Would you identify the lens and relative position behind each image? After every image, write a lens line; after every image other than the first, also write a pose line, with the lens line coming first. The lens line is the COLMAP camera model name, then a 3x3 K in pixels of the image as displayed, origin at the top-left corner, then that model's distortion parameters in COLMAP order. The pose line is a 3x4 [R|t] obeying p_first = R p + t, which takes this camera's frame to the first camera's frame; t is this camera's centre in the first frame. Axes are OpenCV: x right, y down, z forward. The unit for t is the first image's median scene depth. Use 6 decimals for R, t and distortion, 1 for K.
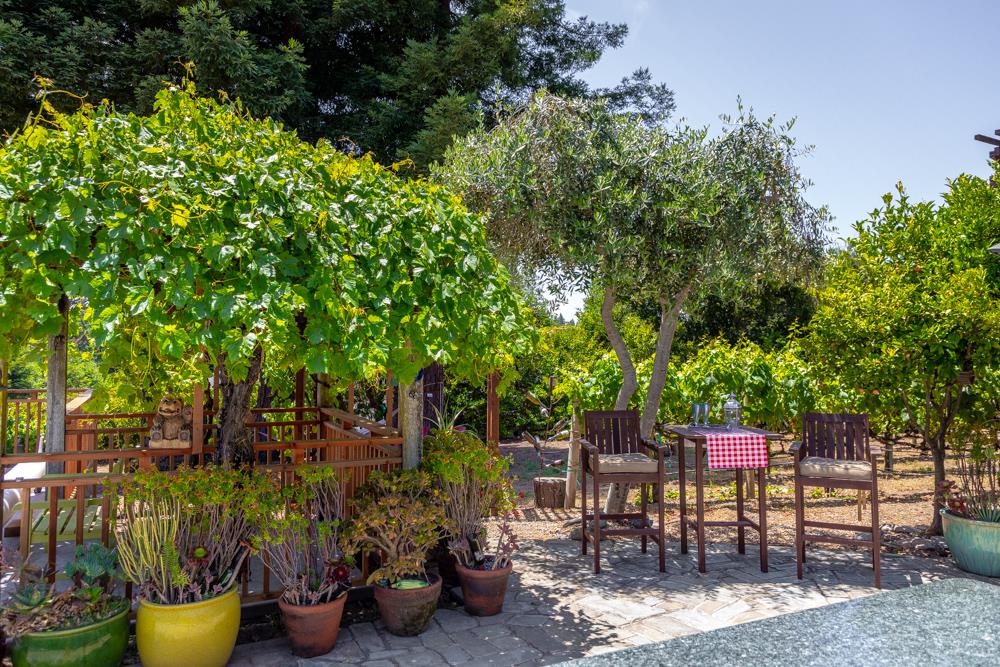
lens RADIAL K [[669.1, 0, 501.1], [0, 669.1, 335.8], [0, 0, 1]] dist [0.099396, 0.000064]
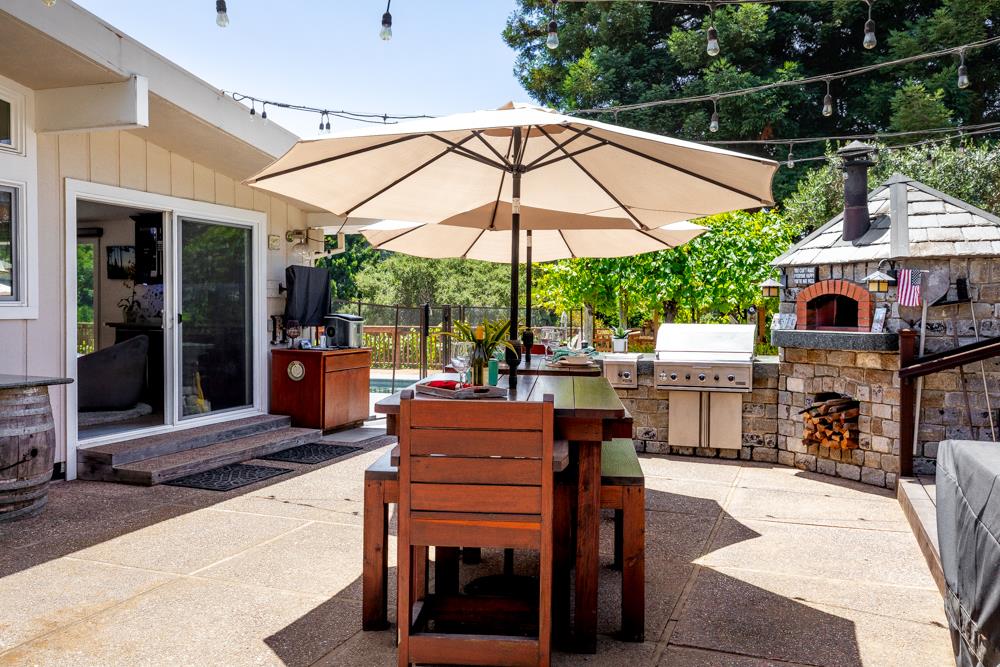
lens RADIAL K [[852.1, 0, 499.4], [0, 852.1, 316.3], [0, 0, 1]] dist [-0.004810, -0.000770]
pose [[0.700844, -0.006400, -0.713286, 1.459047], [0.027465, 0.999460, 0.018018, 0.006230], [0.712786, -0.032218, 0.700642, -1.686806]]
